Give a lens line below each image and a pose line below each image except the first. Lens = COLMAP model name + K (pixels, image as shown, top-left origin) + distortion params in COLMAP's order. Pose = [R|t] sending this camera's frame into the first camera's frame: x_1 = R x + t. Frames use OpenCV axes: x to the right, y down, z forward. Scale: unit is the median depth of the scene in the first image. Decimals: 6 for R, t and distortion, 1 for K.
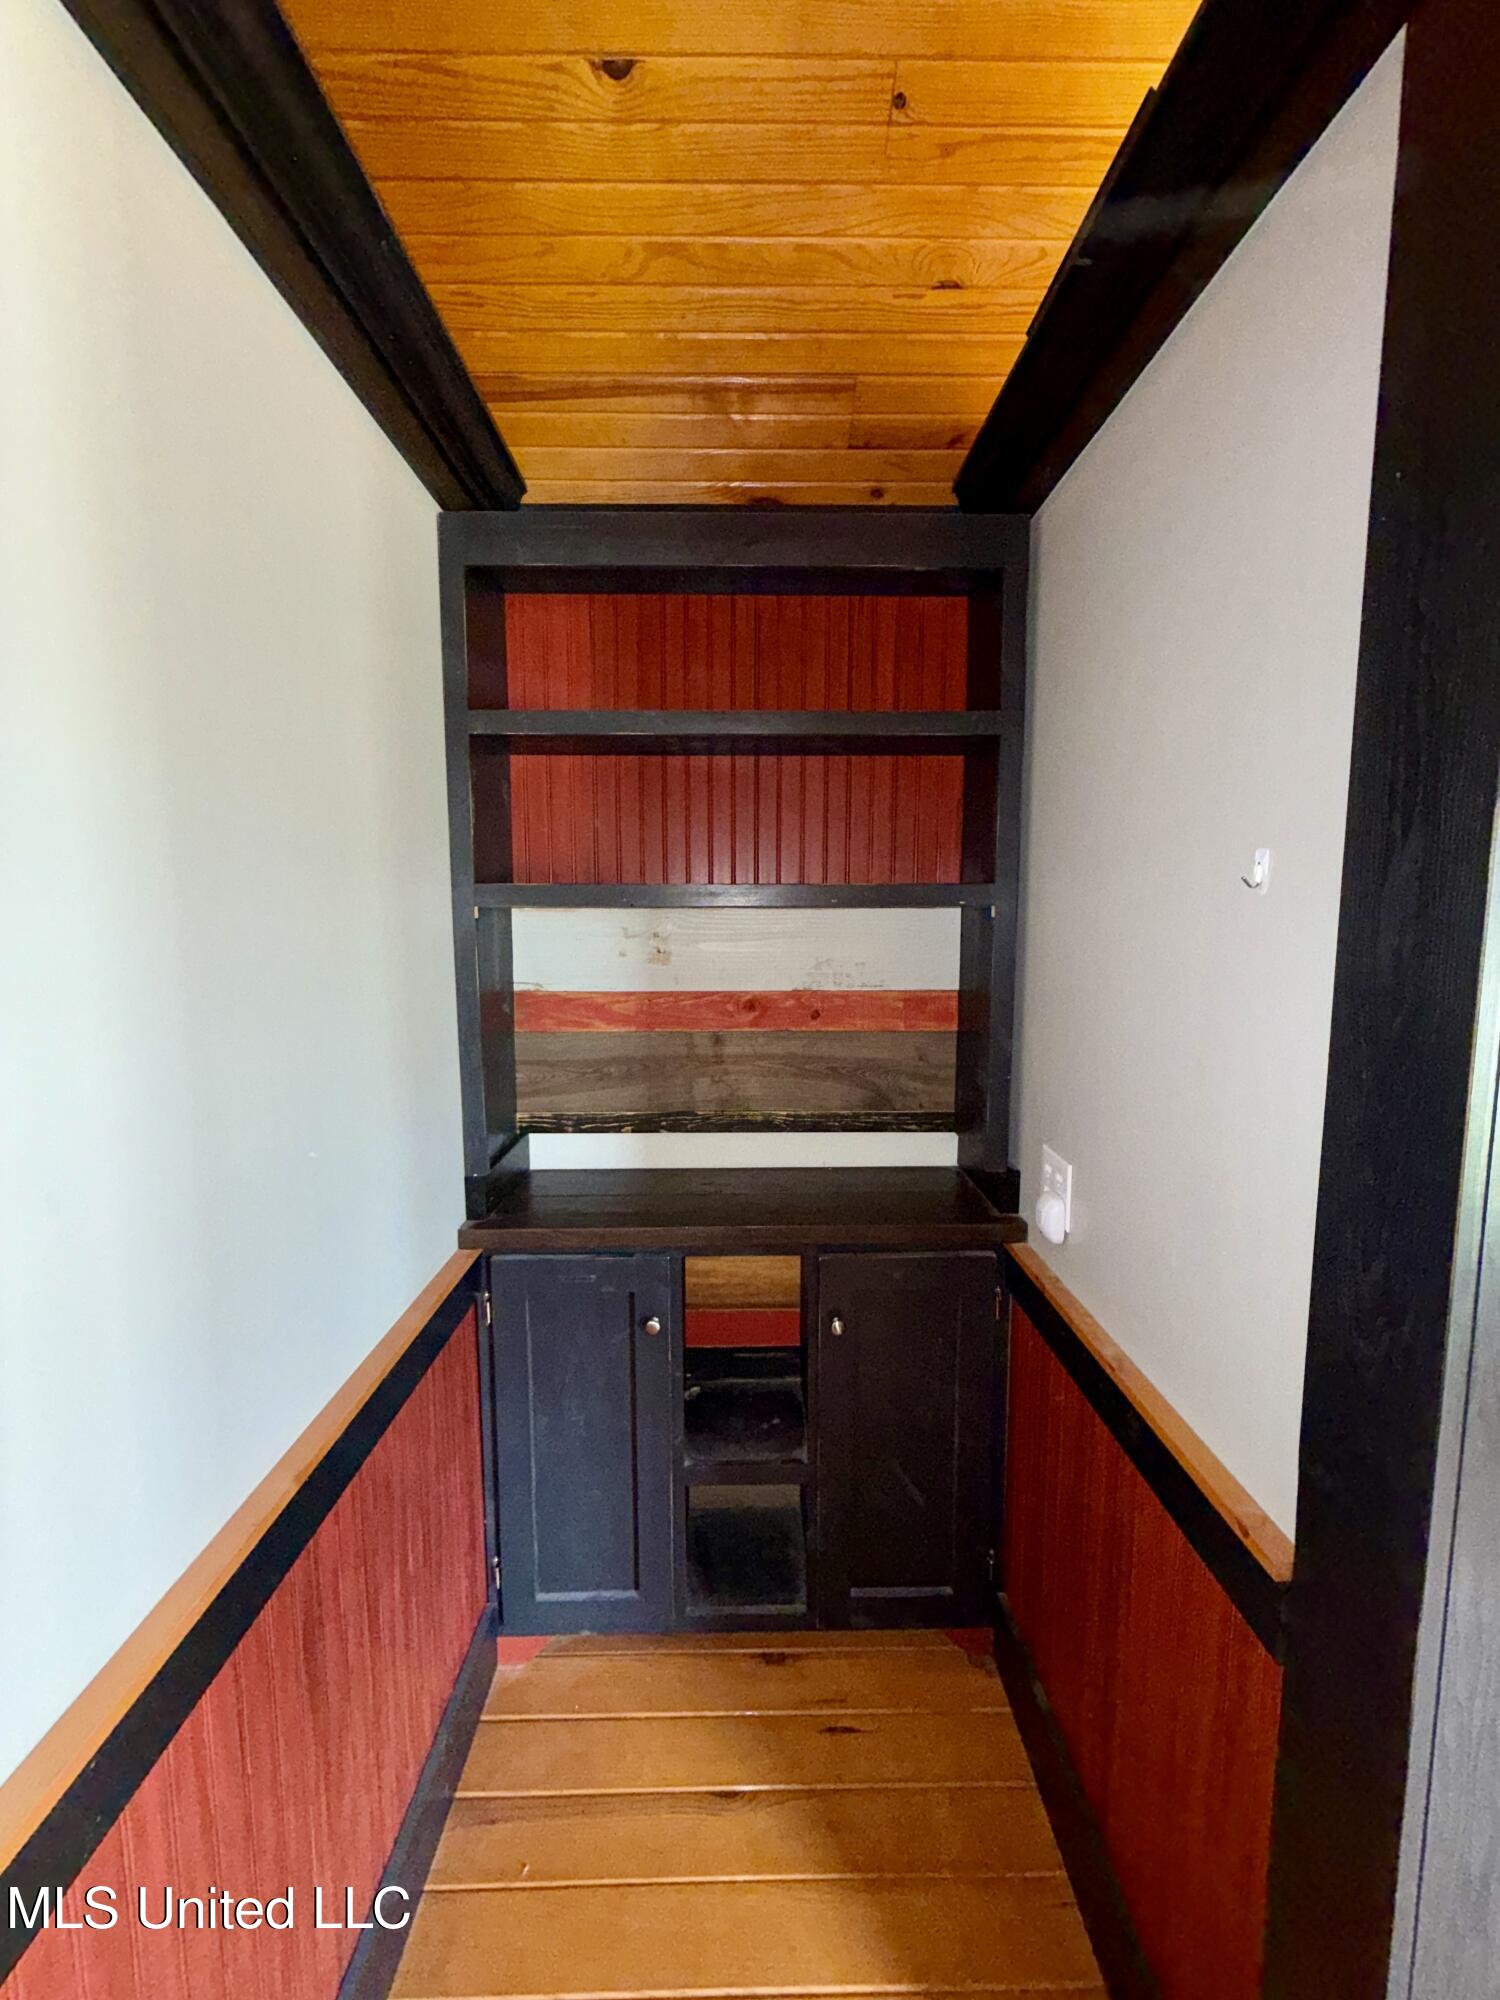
lens RADIAL K [[804.0, 0, 753.5], [0, 804.0, 995.0], [0, 0, 1]] dist [0.000143, -0.000042]
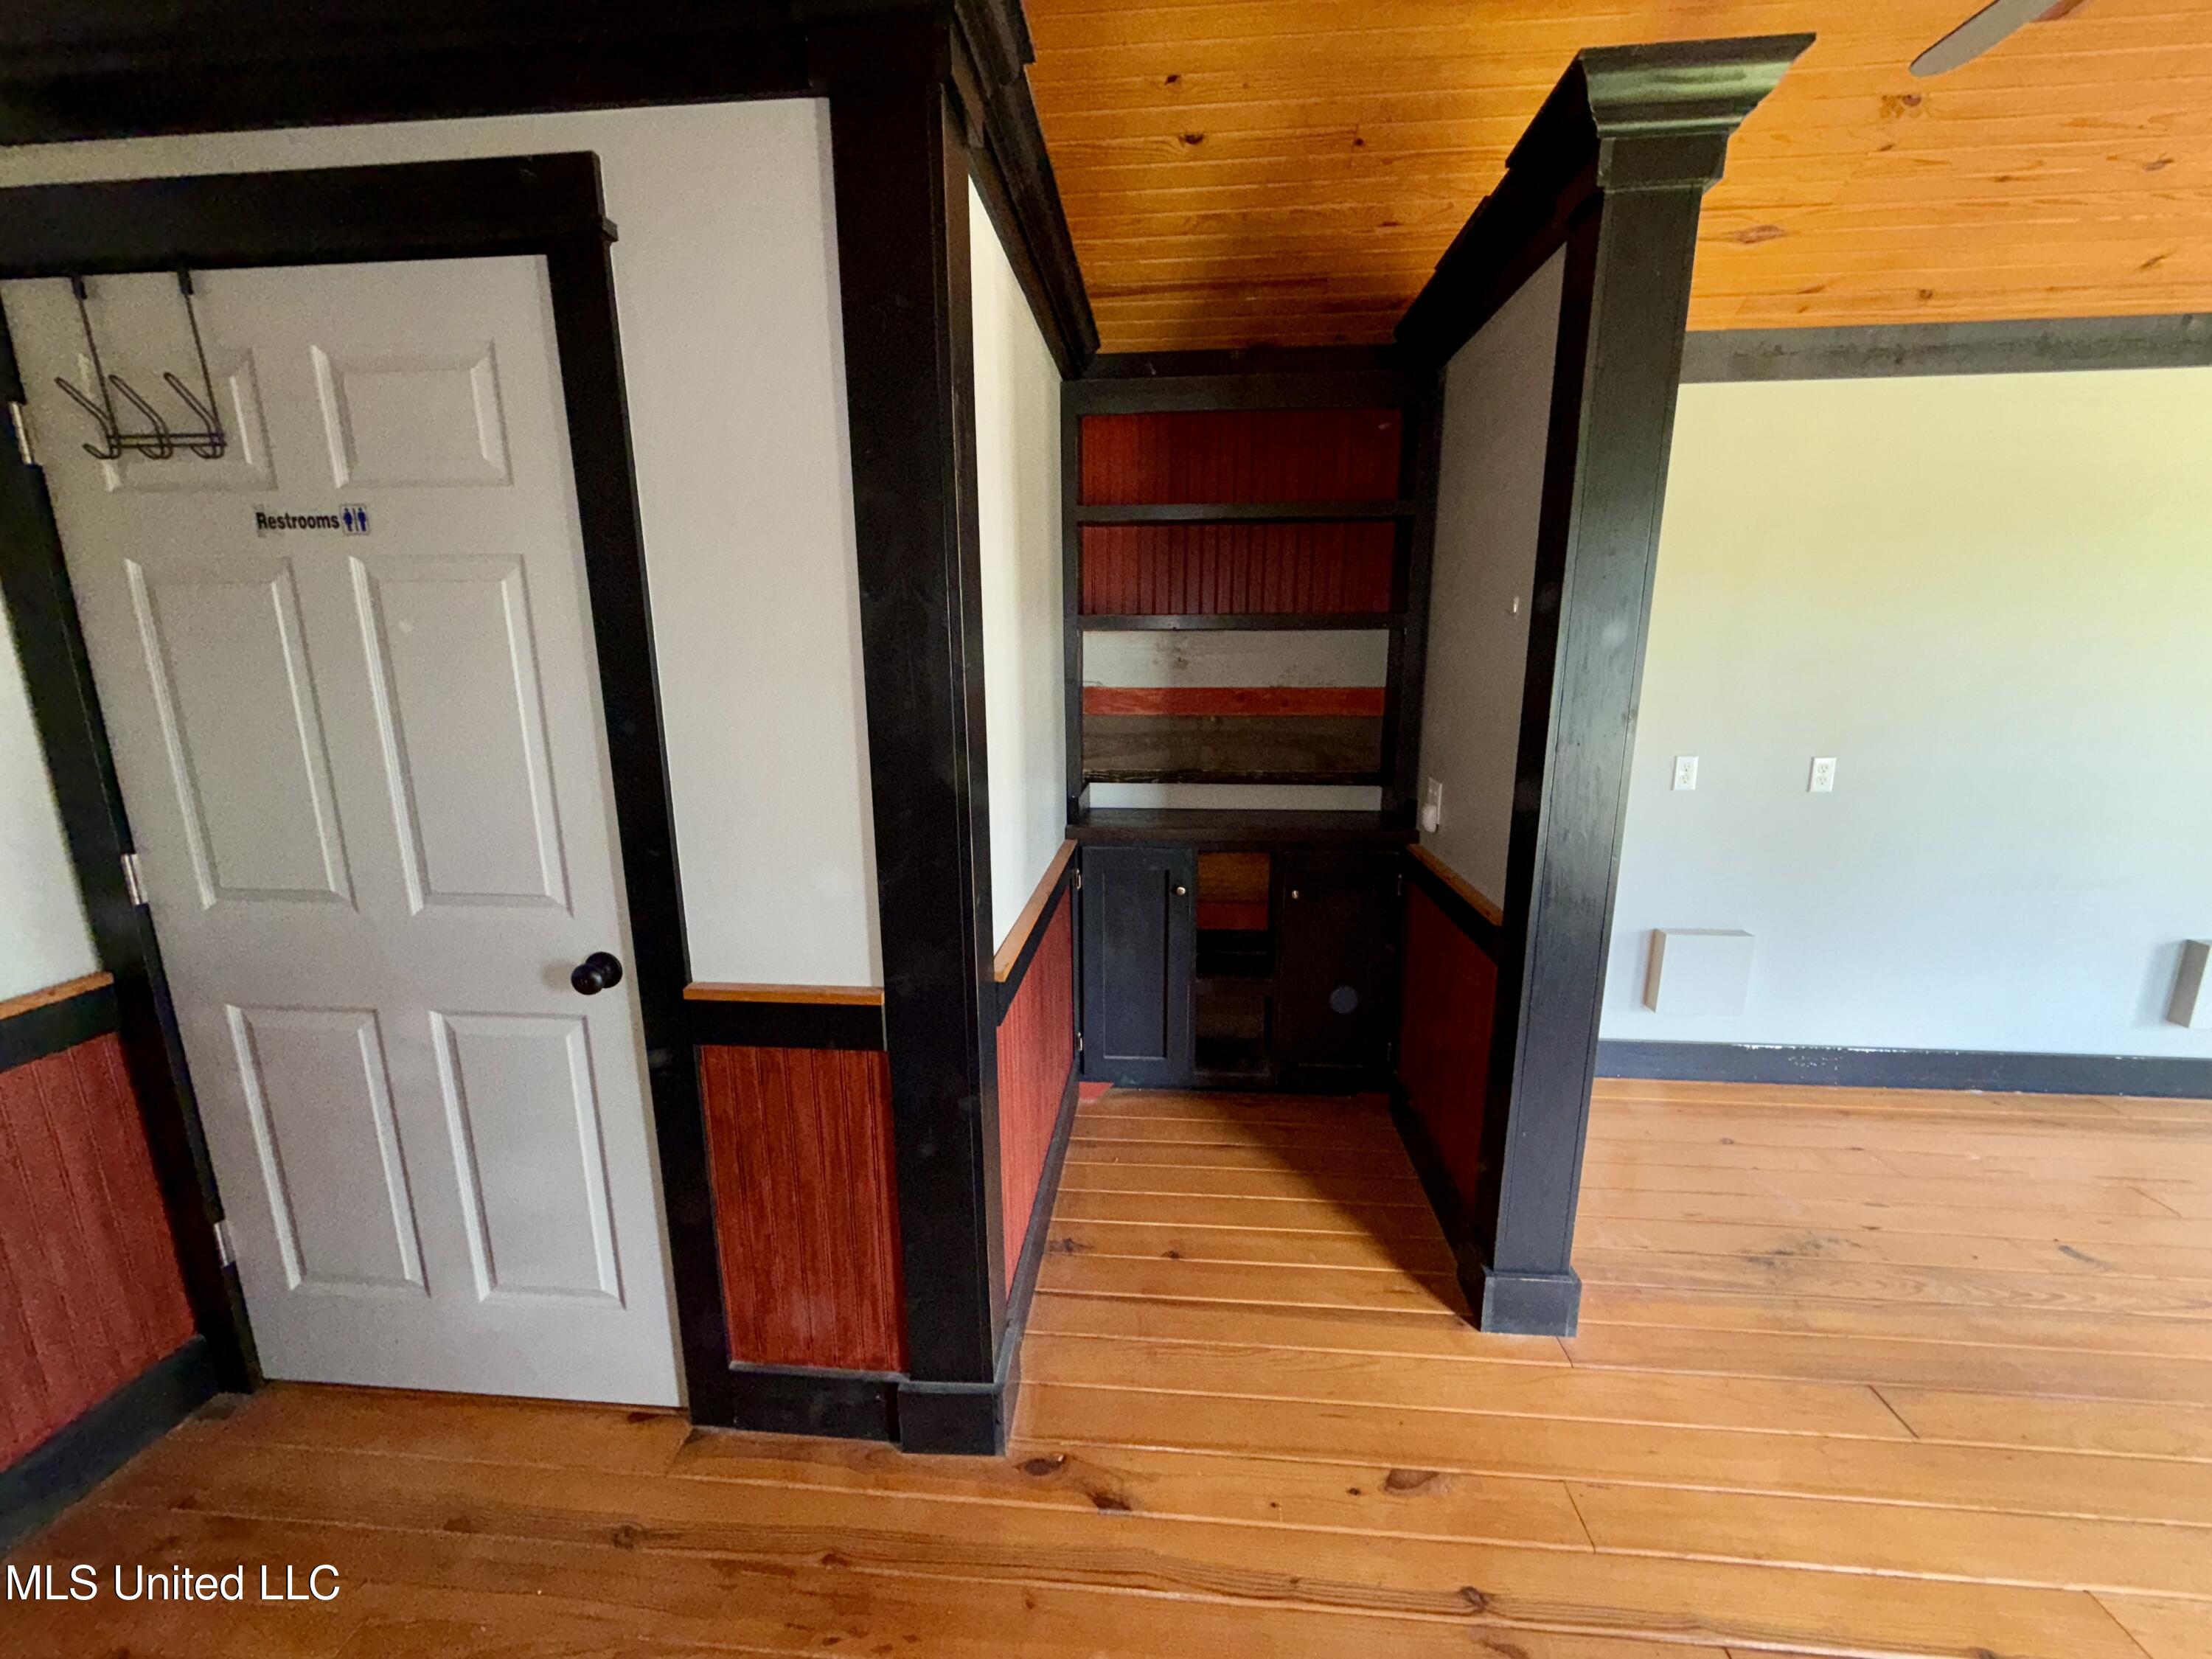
lens RADIAL K [[889.2, 0, 1098.8], [0, 889.2, 837.7], [0, 0, 1]] dist [0.000143, -0.000042]
pose [[0.994471, 0.017559, -0.103536, -0.096405], [-0.005447, 0.993220, 0.116123, 0.087380], [0.104873, -0.114917, 0.987824, -0.724491]]
